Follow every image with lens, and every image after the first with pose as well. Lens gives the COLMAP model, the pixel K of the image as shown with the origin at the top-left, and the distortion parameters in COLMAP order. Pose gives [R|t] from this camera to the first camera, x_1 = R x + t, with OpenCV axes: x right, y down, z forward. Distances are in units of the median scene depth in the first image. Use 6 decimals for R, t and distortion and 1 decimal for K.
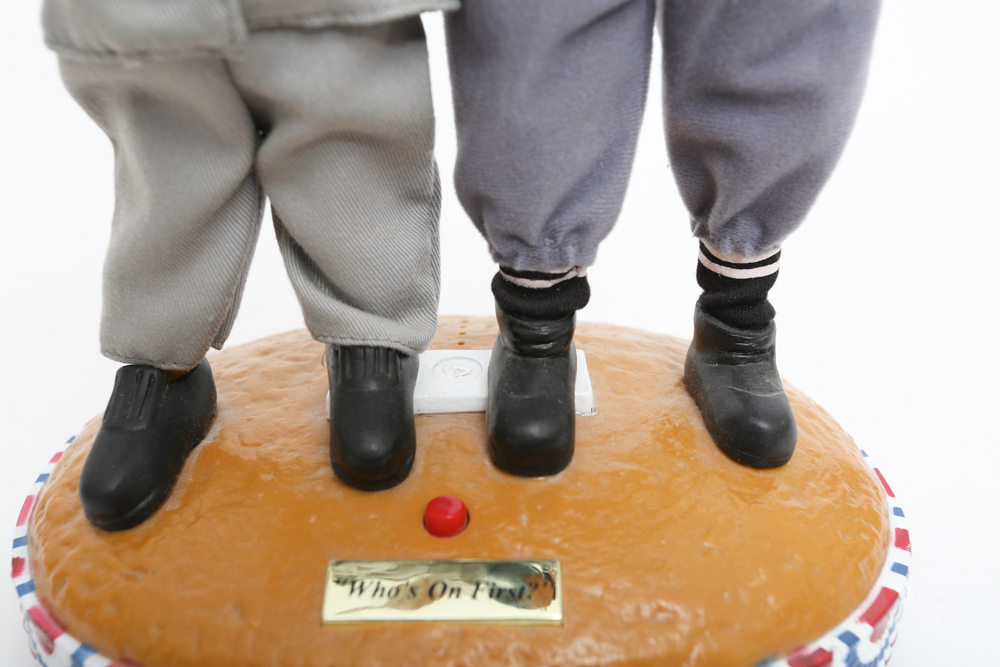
lens RADIAL K [[1052.4, 0, 500.0], [0, 1052.4, 333.5], [0, 0, 1]] dist [-0.009646, 0.114514]
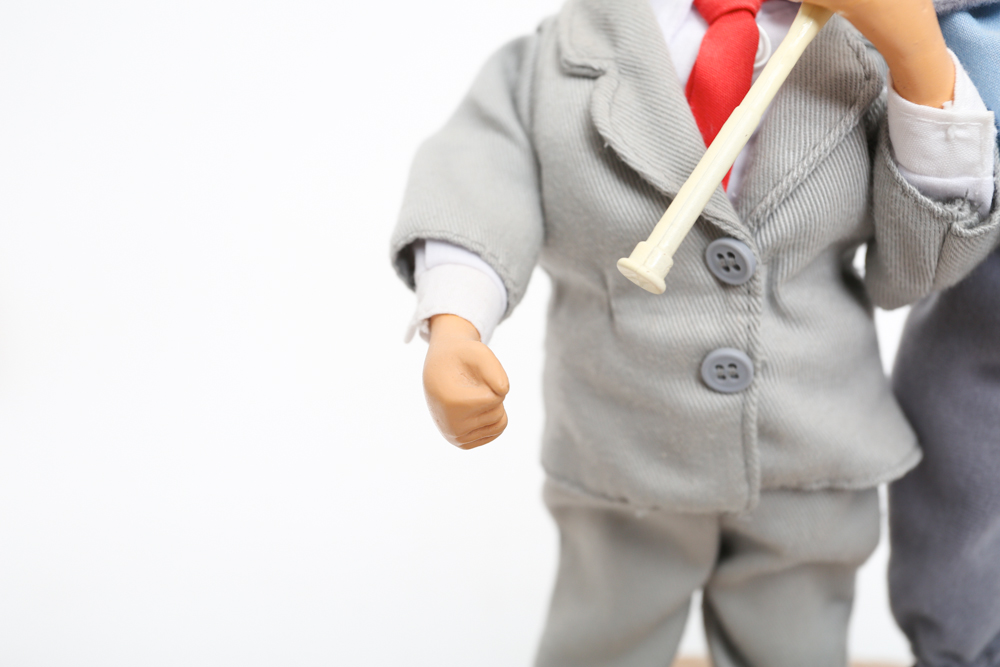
lens RADIAL K [[1088.0, 0, 500.0], [0, 1088.0, 333.5], [0, 0, 1]] dist [-0.002472, 0.085711]
pose [[0.992090, 0.031770, -0.121440, -0.297759], [-0.049696, 0.987803, -0.147565, -0.215786], [0.115270, 0.152433, 0.981569, -0.161484]]
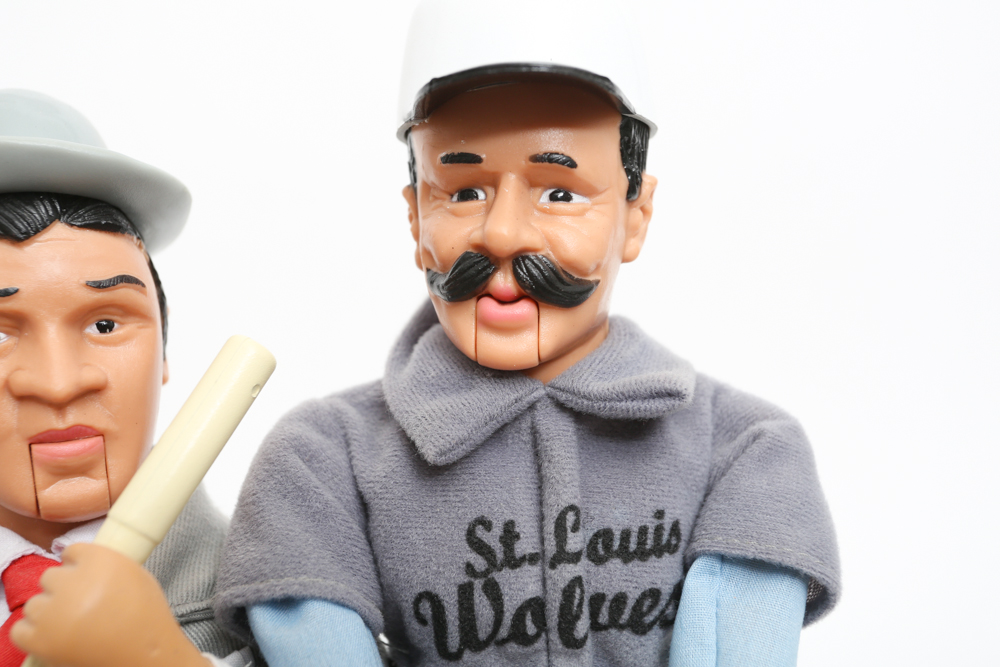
lens RADIAL K [[1088.0, 0, 500.0], [0, 1088.0, 333.5], [0, 0, 1]] dist [-0.002472, 0.085711]
pose [[0.998855, -0.033486, 0.034155, 0.076530], [0.043154, 0.938878, -0.341536, -0.491479], [-0.020630, 0.342619, 0.939248, -0.147621]]
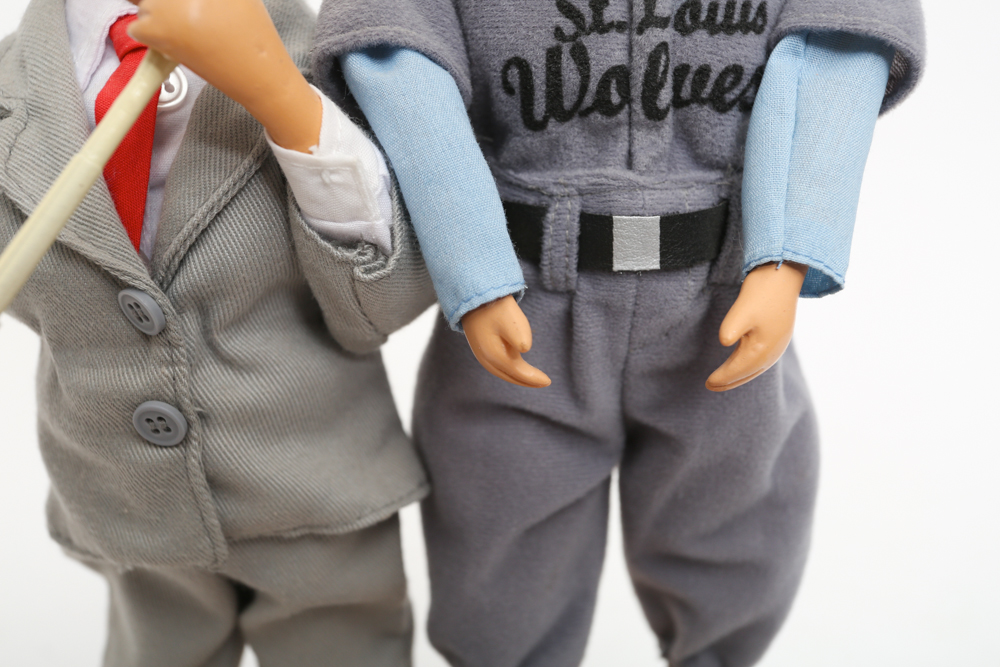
lens RADIAL K [[1052.4, 0, 500.0], [0, 1052.4, 333.5], [0, 0, 1]] dist [-0.009646, 0.114514]
pose [[0.999934, -0.002576, -0.011198, 0.041597], [0.000819, 0.988040, -0.154195, -0.267154], [0.011462, 0.154176, 0.987977, -0.086803]]
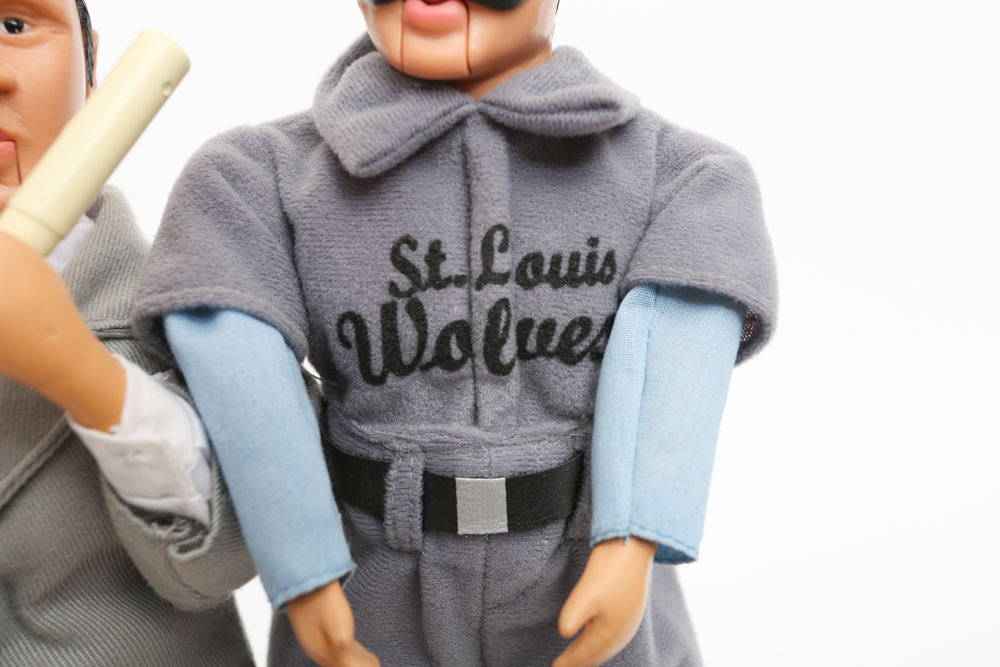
lens RADIAL K [[1052.4, 0, 500.0], [0, 1052.4, 333.5], [0, 0, 1]] dist [-0.009646, 0.114514]
pose [[0.999809, -0.011324, 0.015920, 0.137053], [0.014824, 0.970491, -0.240679, -0.394263], [-0.012725, 0.240869, 0.970474, -0.061604]]
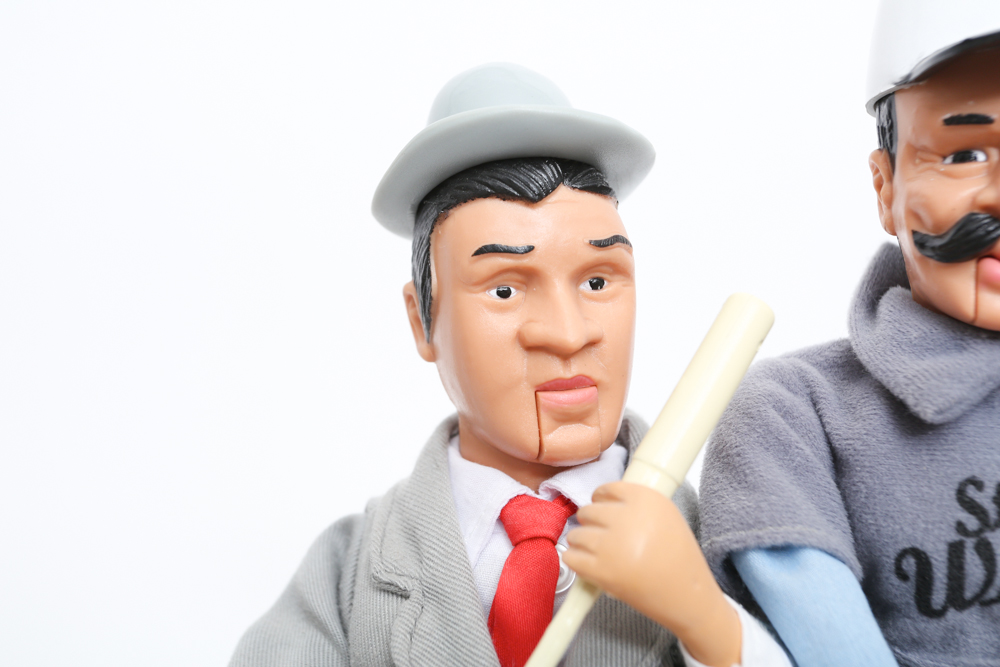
lens RADIAL K [[1088.0, 0, 500.0], [0, 1088.0, 333.5], [0, 0, 1]] dist [-0.002472, 0.085711]
pose [[0.992958, -0.013897, -0.117651, -0.156829], [-0.025808, 0.943870, -0.329309, -0.464487], [0.115623, 0.330026, 0.936864, -0.182211]]
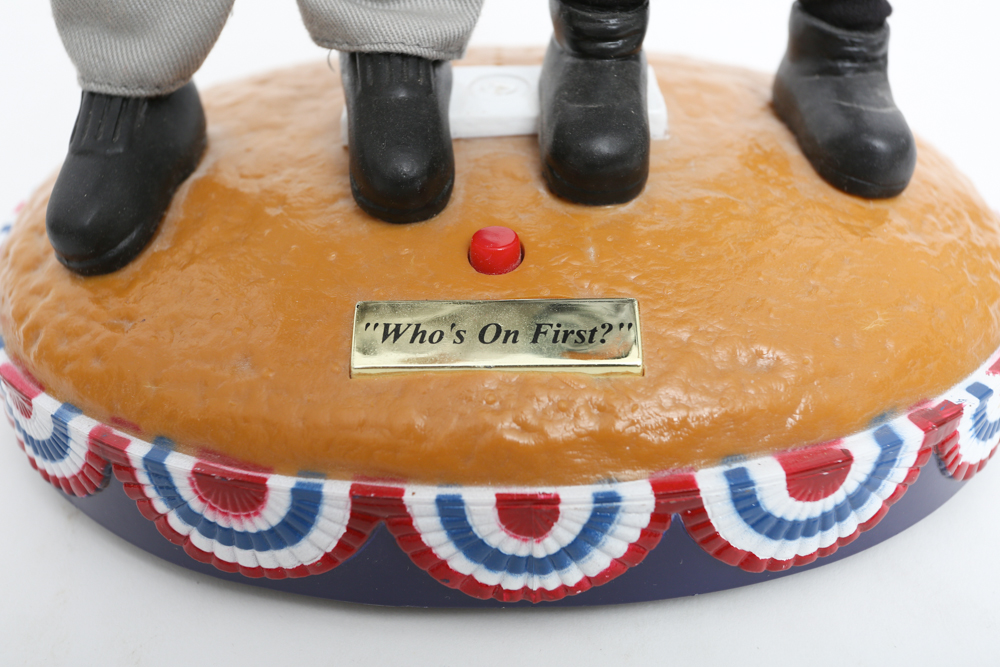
lens RADIAL K [[1088.0, 0, 500.0], [0, 1088.0, 333.5], [0, 0, 1]] dist [-0.002472, 0.085711]
pose [[0.999966, -0.008195, -0.000201, -0.045617], [0.008114, 0.986078, 0.166083, 0.091547], [-0.001163, -0.166079, 0.986112, 0.146140]]
